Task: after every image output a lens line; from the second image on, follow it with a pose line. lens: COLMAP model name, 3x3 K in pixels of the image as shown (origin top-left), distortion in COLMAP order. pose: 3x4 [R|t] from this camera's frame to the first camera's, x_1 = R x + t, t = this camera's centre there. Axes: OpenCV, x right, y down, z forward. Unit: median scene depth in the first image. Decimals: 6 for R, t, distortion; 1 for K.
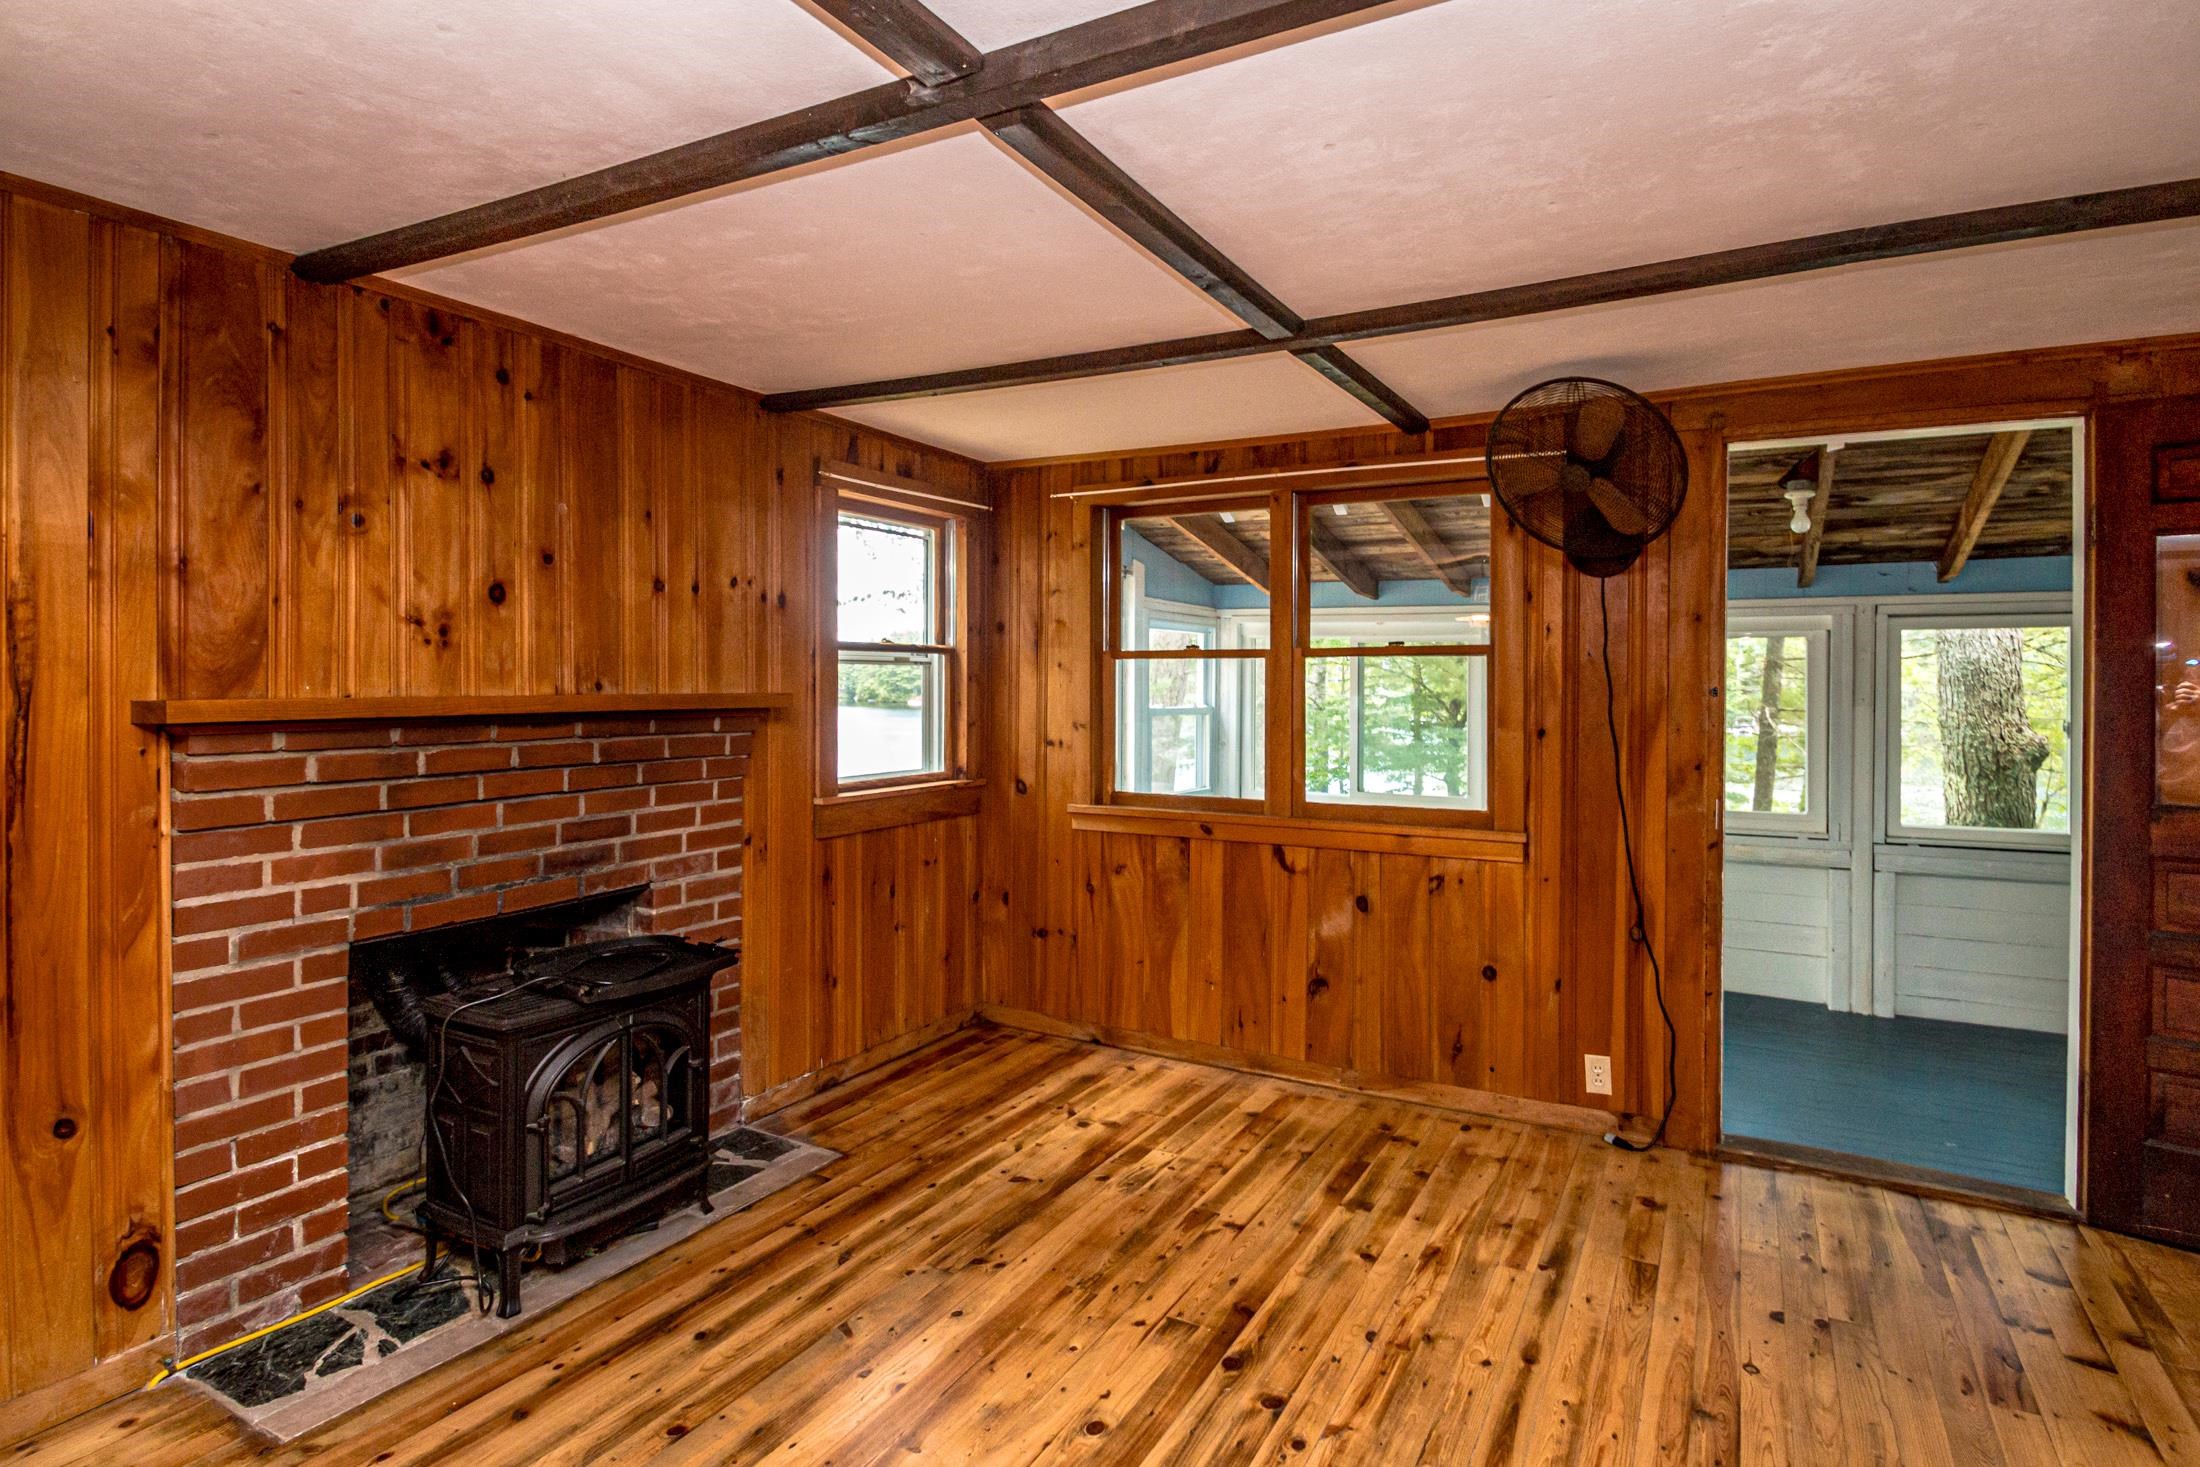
lens RADIAL K [[1104.4, 0, 1177.4], [0, 1104.4, 692.9], [0, 0, 1]] dist [0.004147, -0.011077]
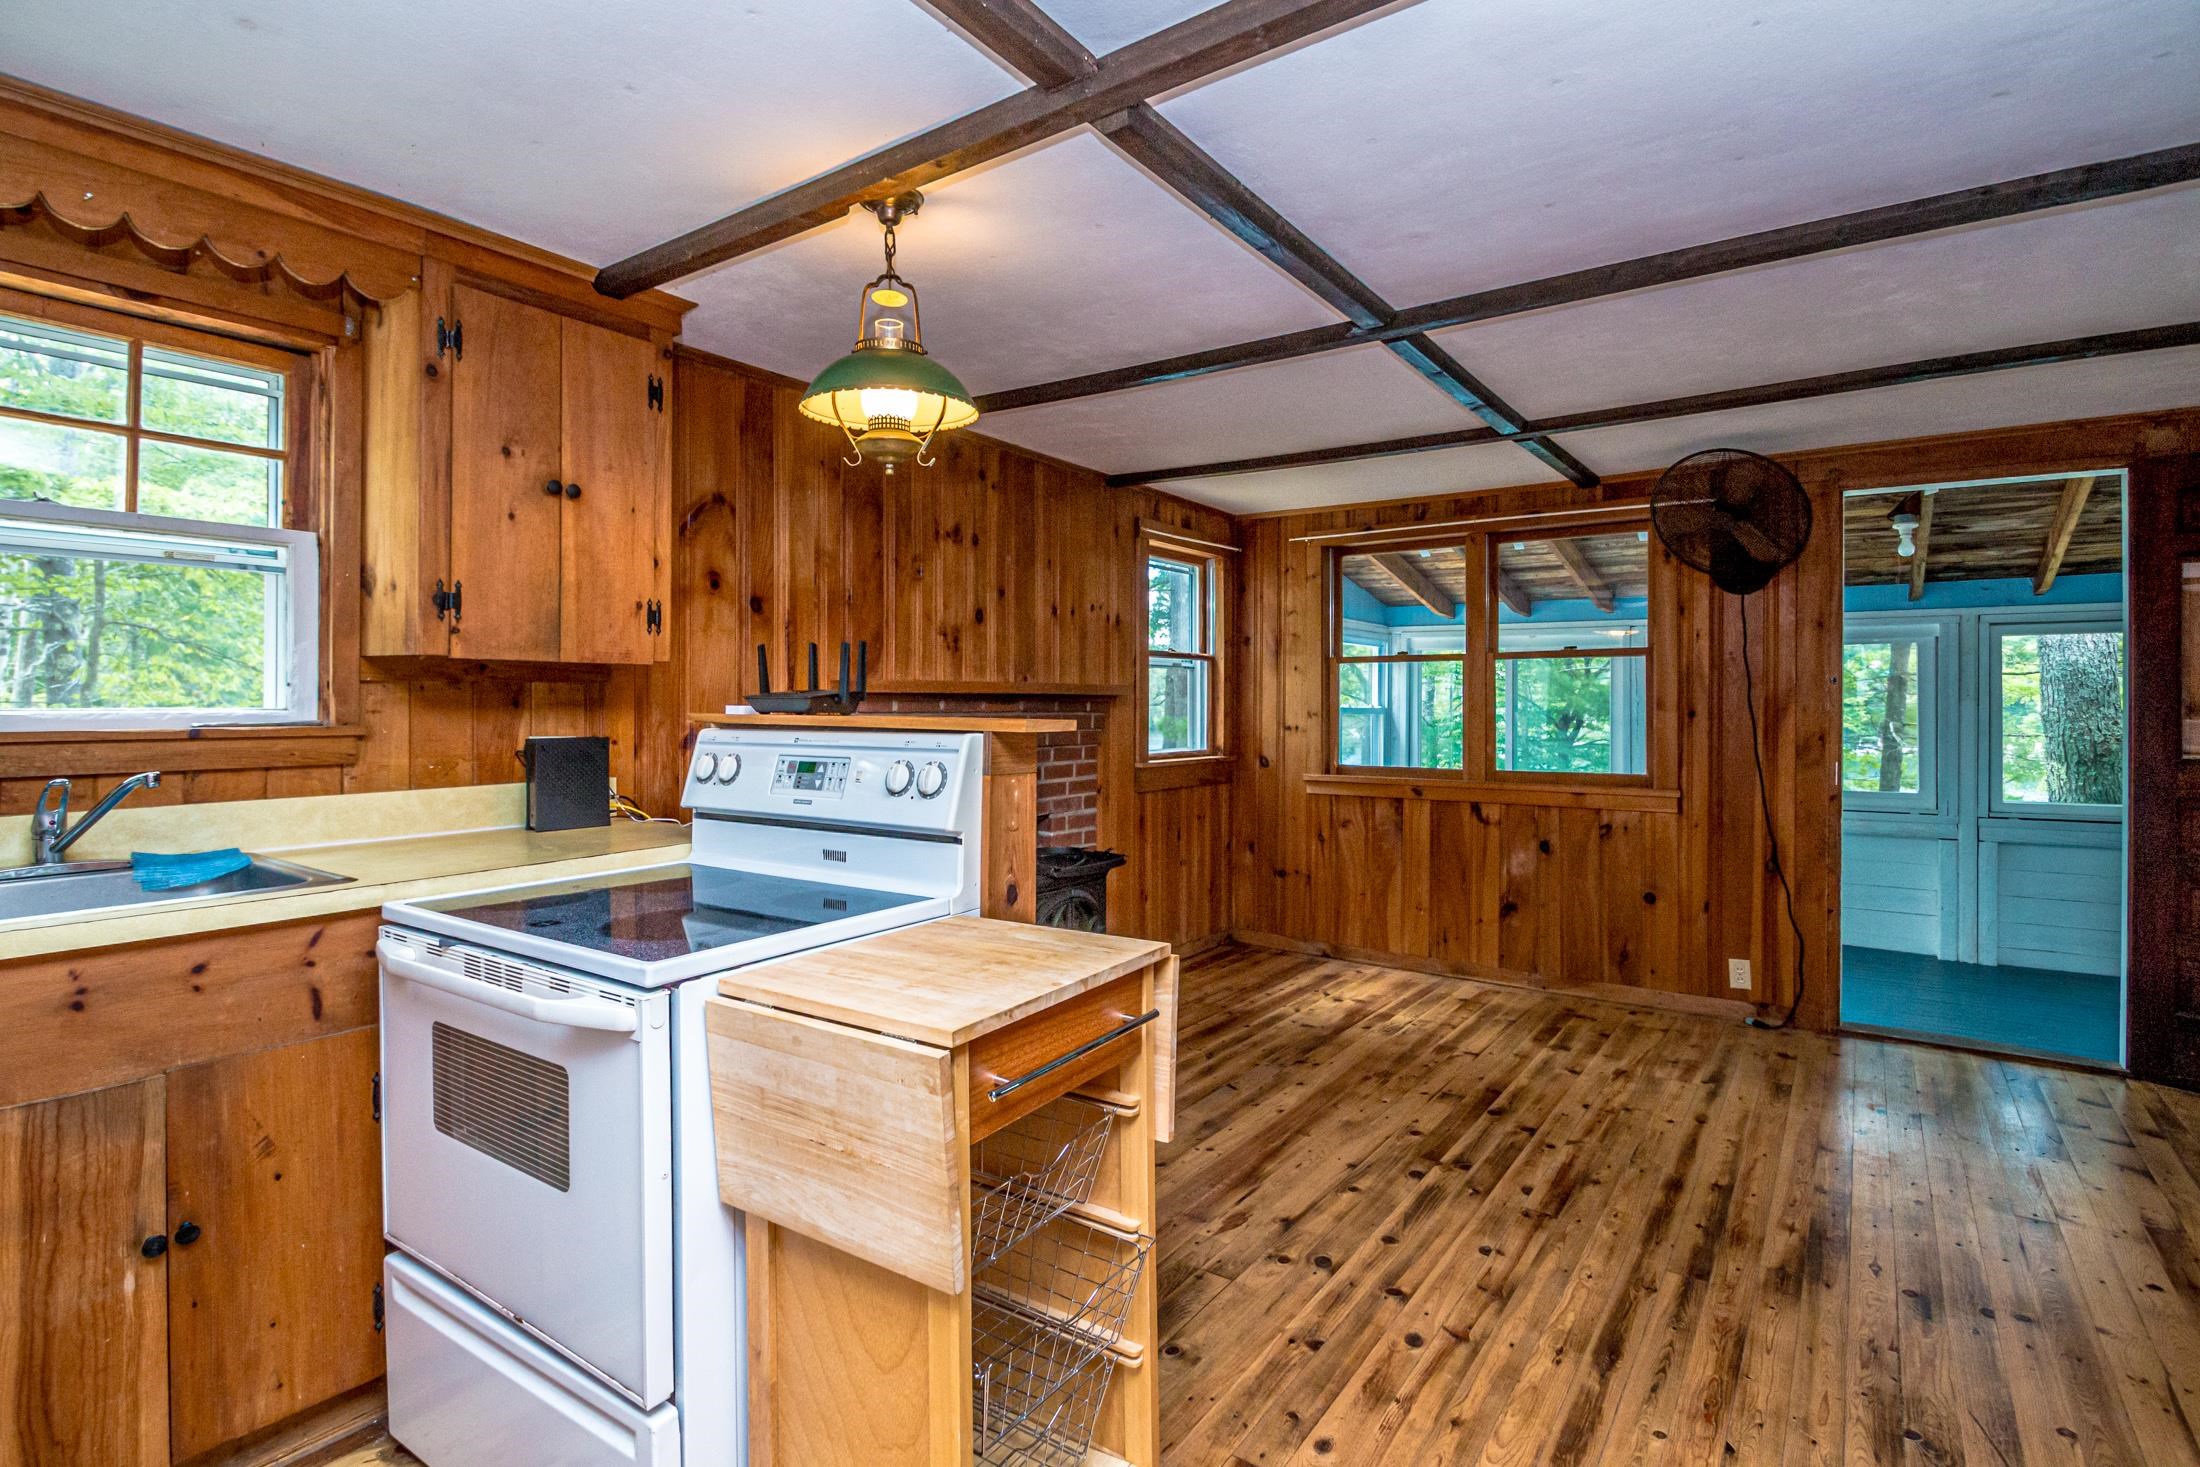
lens RADIAL K [[1104.4, 0, 1107.5], [0, 1104.4, 711.5], [0, 0, 1]] dist [0.004147, -0.011077]
pose [[0.991490, -0.000765, -0.130179, -0.204032], [0.000357, 0.999995, -0.003158, 0.039751], [0.130180, 0.003085, 0.991486, -0.424817]]
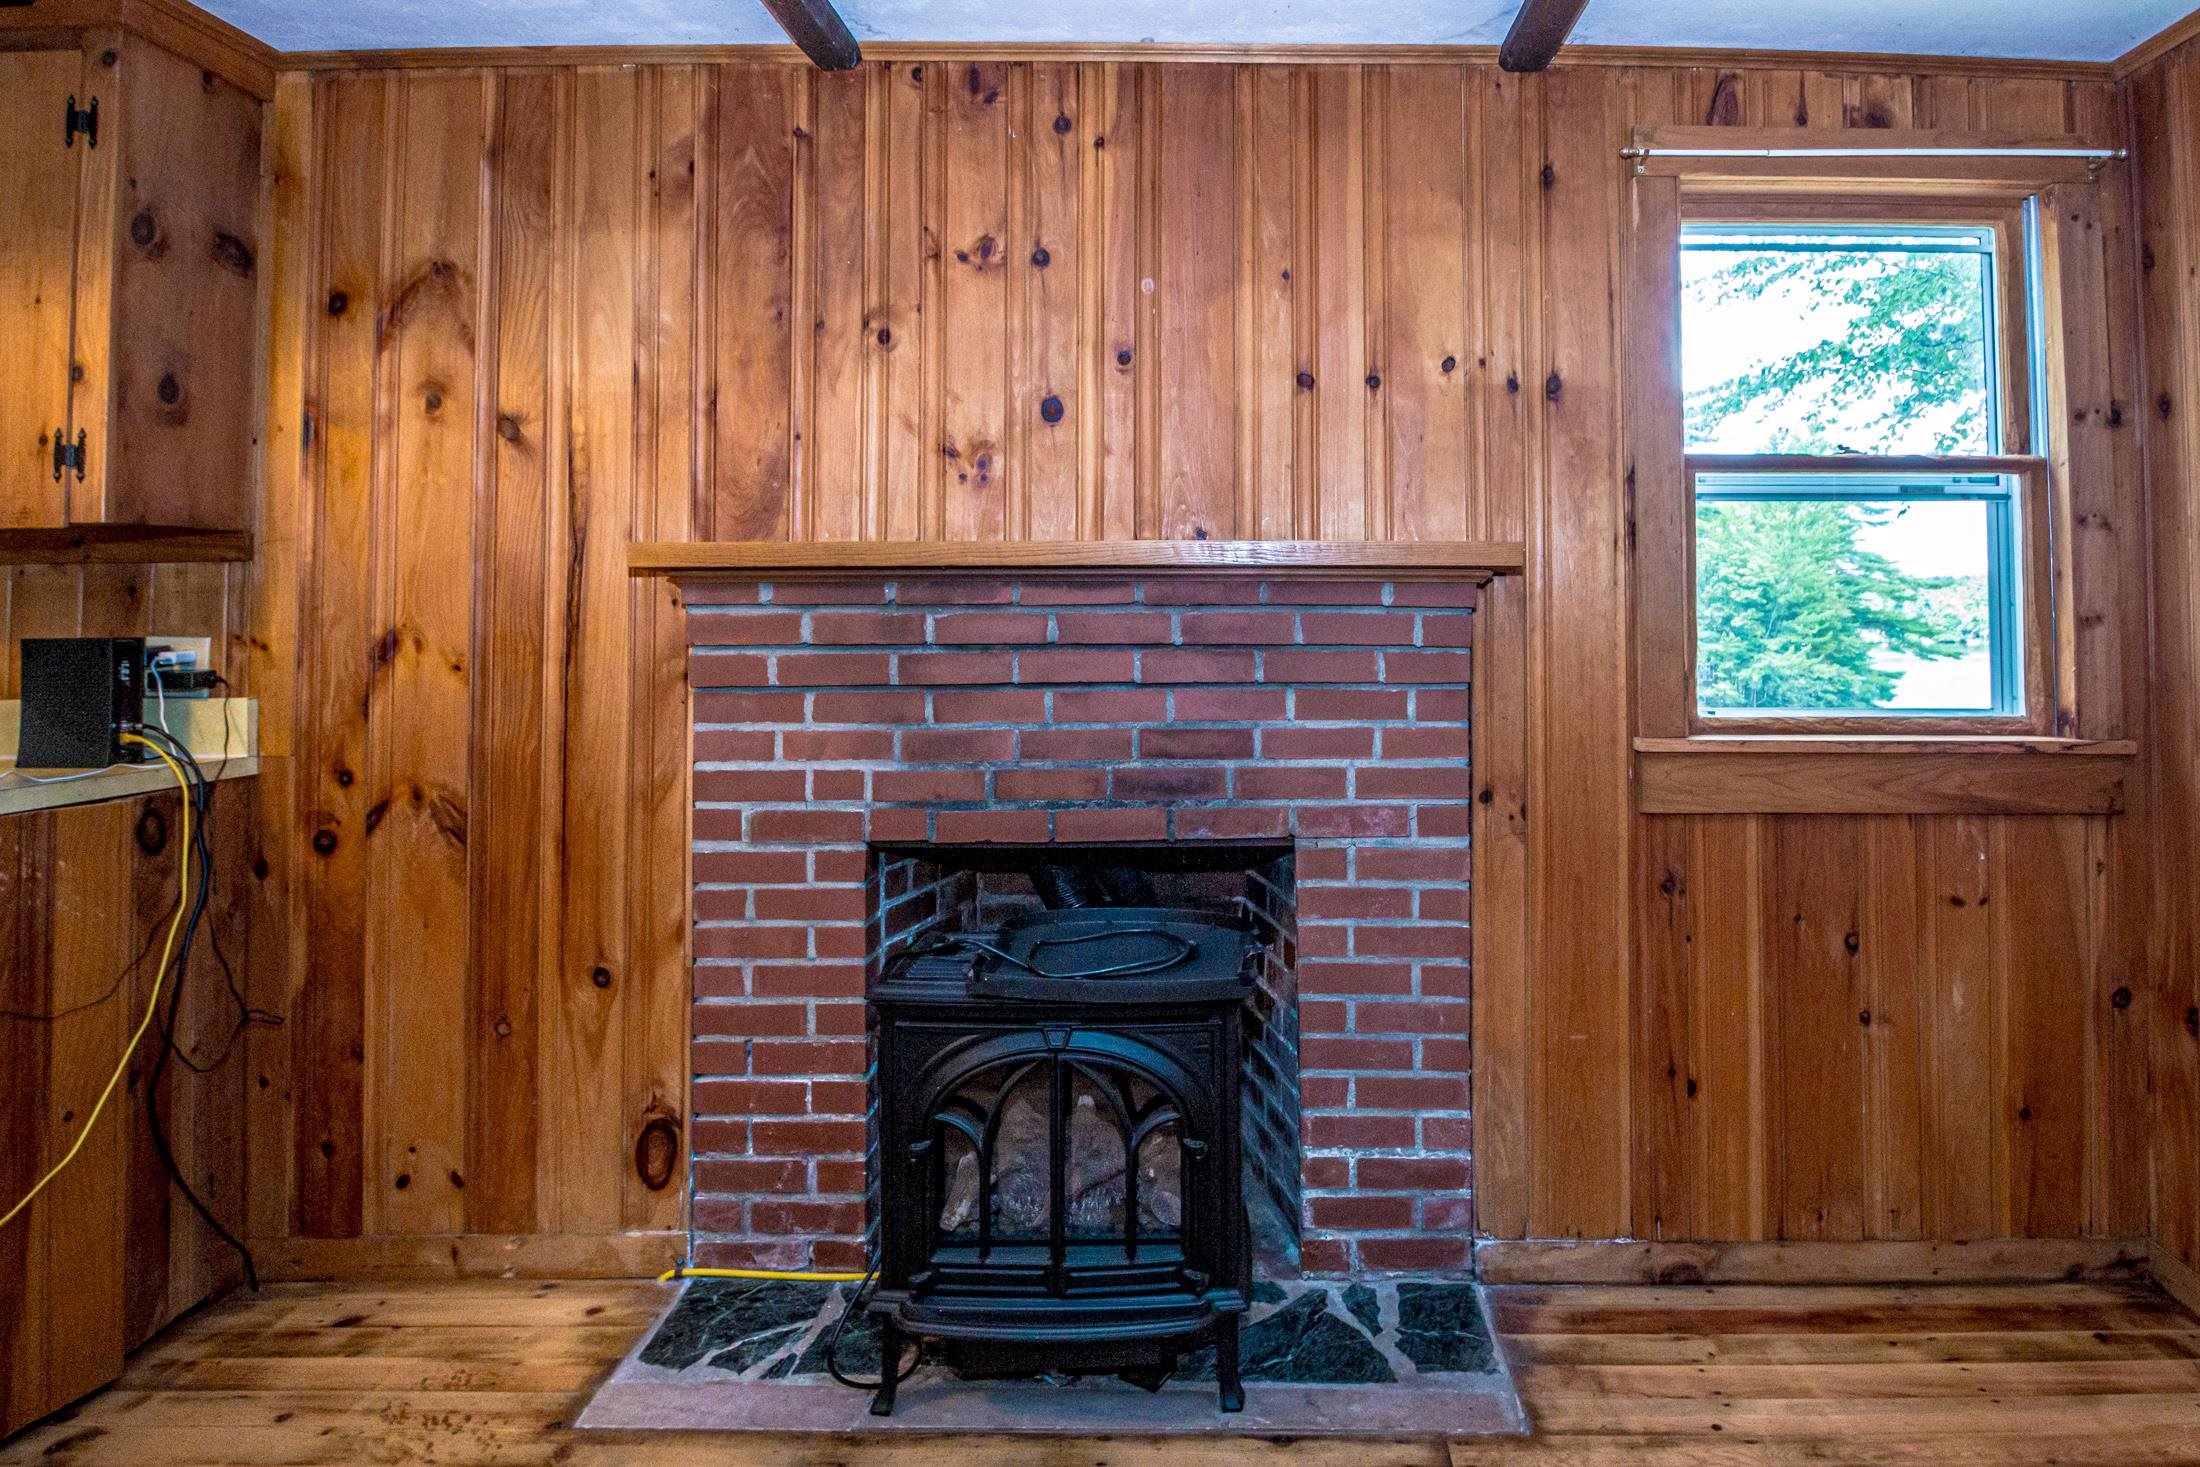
lens RADIAL K [[1283.2, 0, 1248.1], [0, 1283.2, 556.1], [0, 0, 1]] dist [-0.012079, 0.001365]
pose [[0.451077, -0.033571, -0.891853, 0.186239], [-0.007797, 0.999106, -0.041552, 0.037307], [0.892451, 0.025697, 0.450412, 0.621818]]
